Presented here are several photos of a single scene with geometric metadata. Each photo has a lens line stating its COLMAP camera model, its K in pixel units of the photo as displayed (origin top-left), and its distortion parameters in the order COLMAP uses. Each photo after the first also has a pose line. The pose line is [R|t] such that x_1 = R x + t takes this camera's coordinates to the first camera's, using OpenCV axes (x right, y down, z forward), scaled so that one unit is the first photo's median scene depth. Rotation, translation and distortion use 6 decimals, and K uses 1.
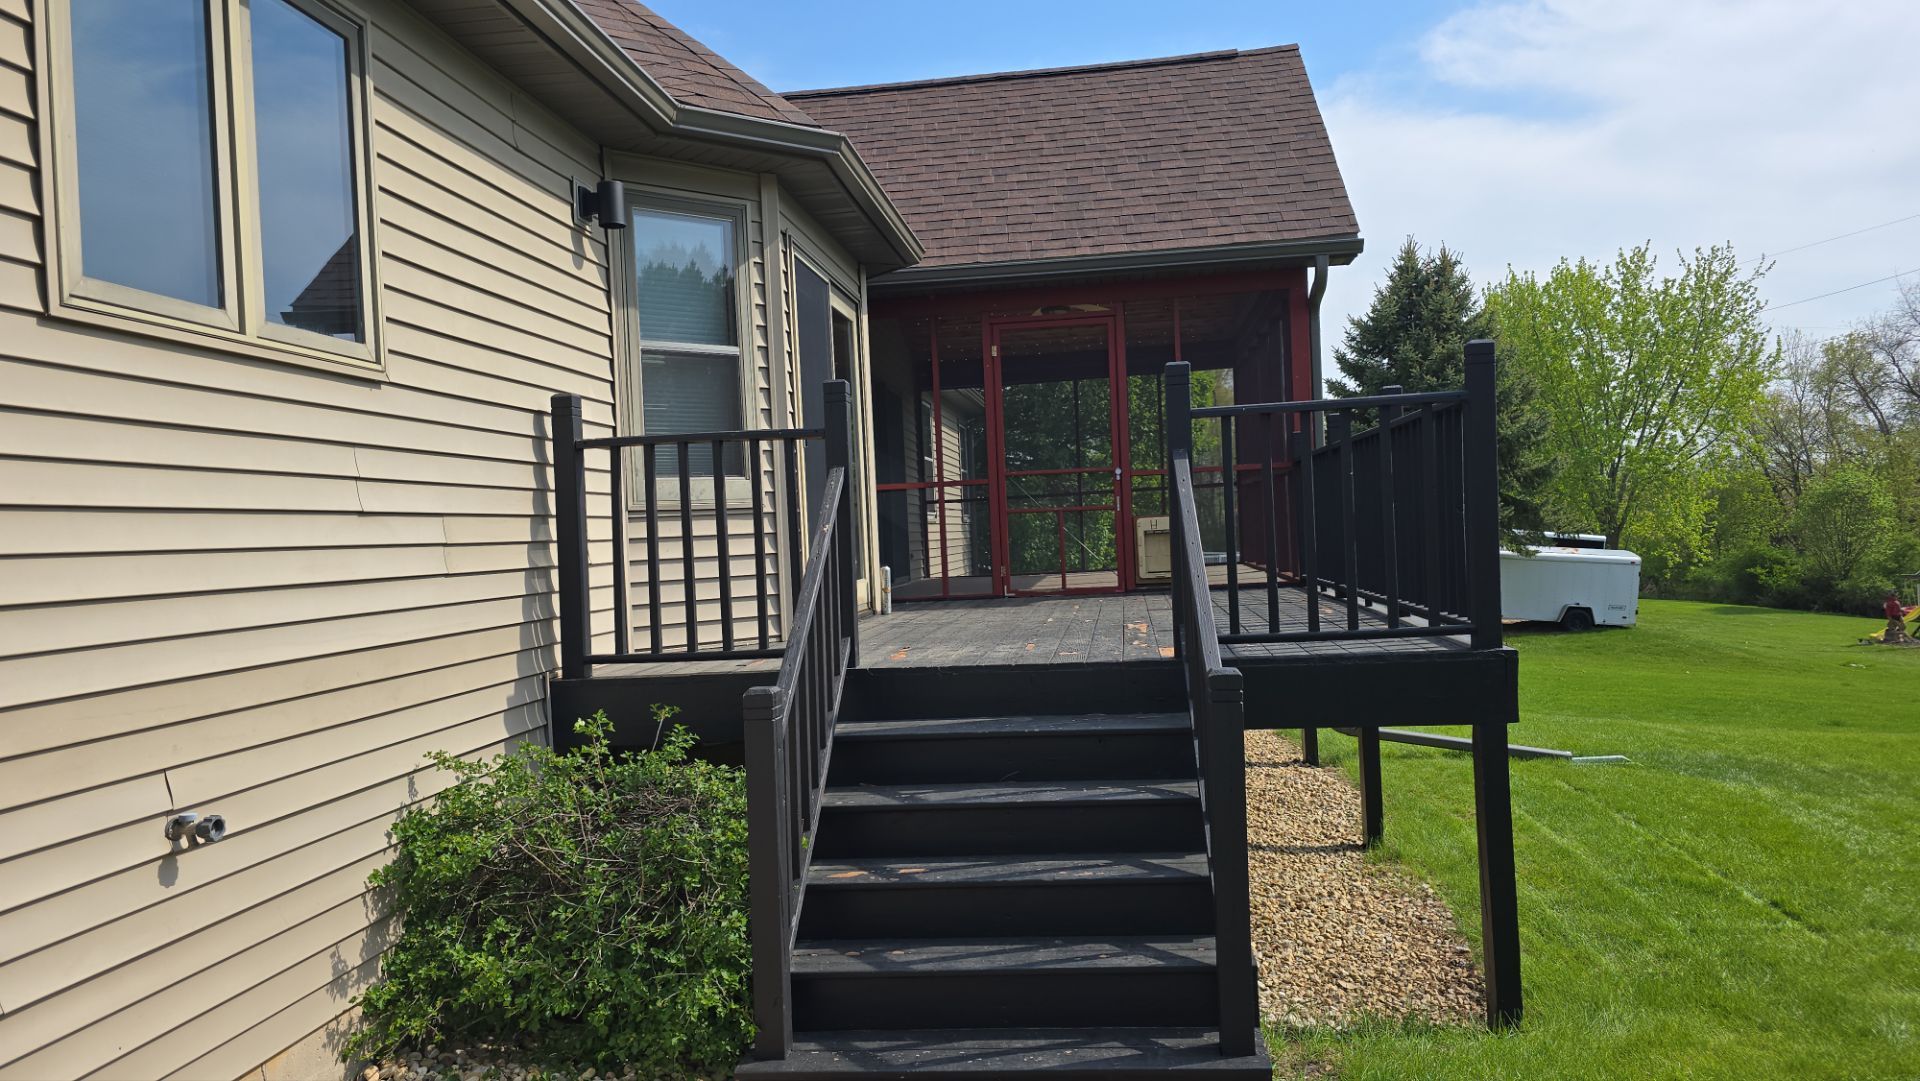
lens RADIAL K [[1305.2, 0, 960.0], [0, 1305.2, 540.5], [0, 0, 1]] dist [0.089273, -0.085342]
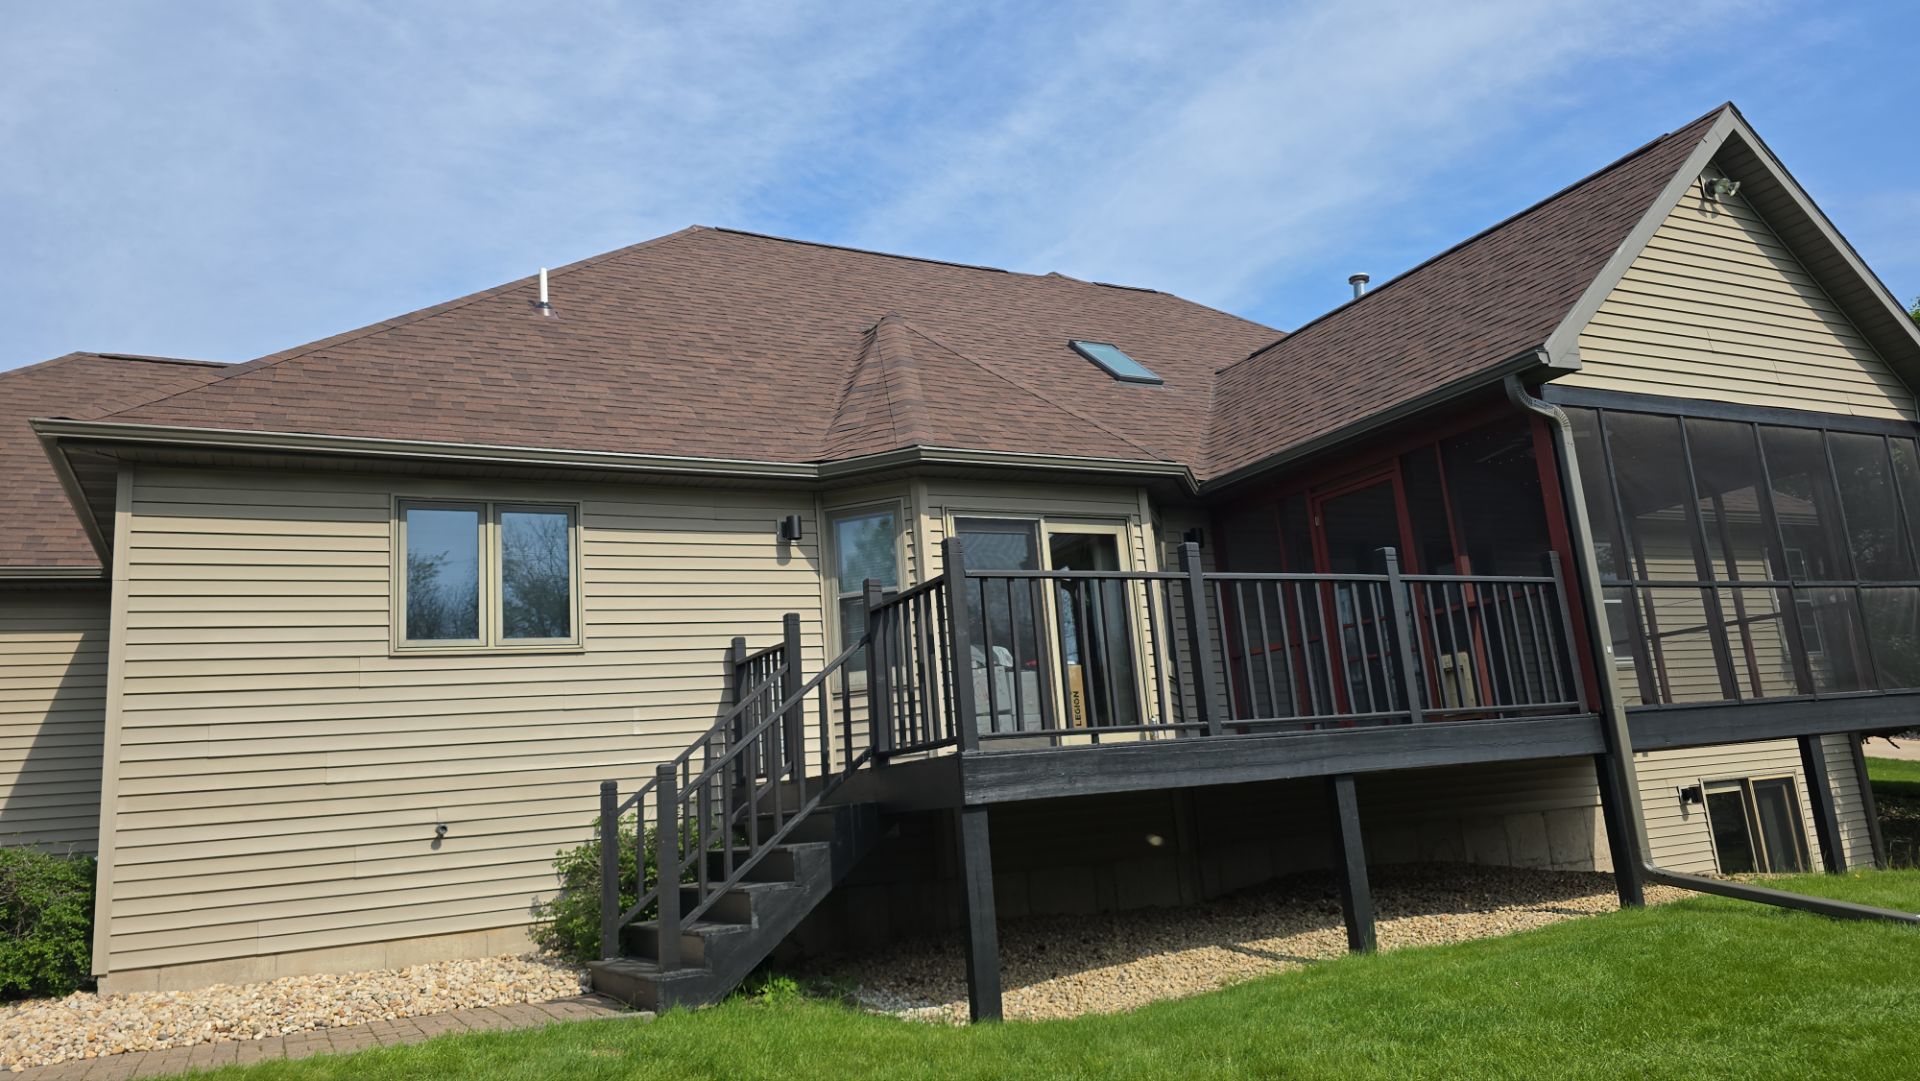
lens RADIAL K [[1305.2, 0, 960.0], [0, 1305.2, 540.5], [0, 0, 1]] dist [0.089273, -0.085342]
pose [[0.564543, -0.167236, -0.808284, 1.876888], [0.052468, 0.984550, -0.167060, 0.111748], [0.823735, 0.051903, 0.564595, 0.235997]]
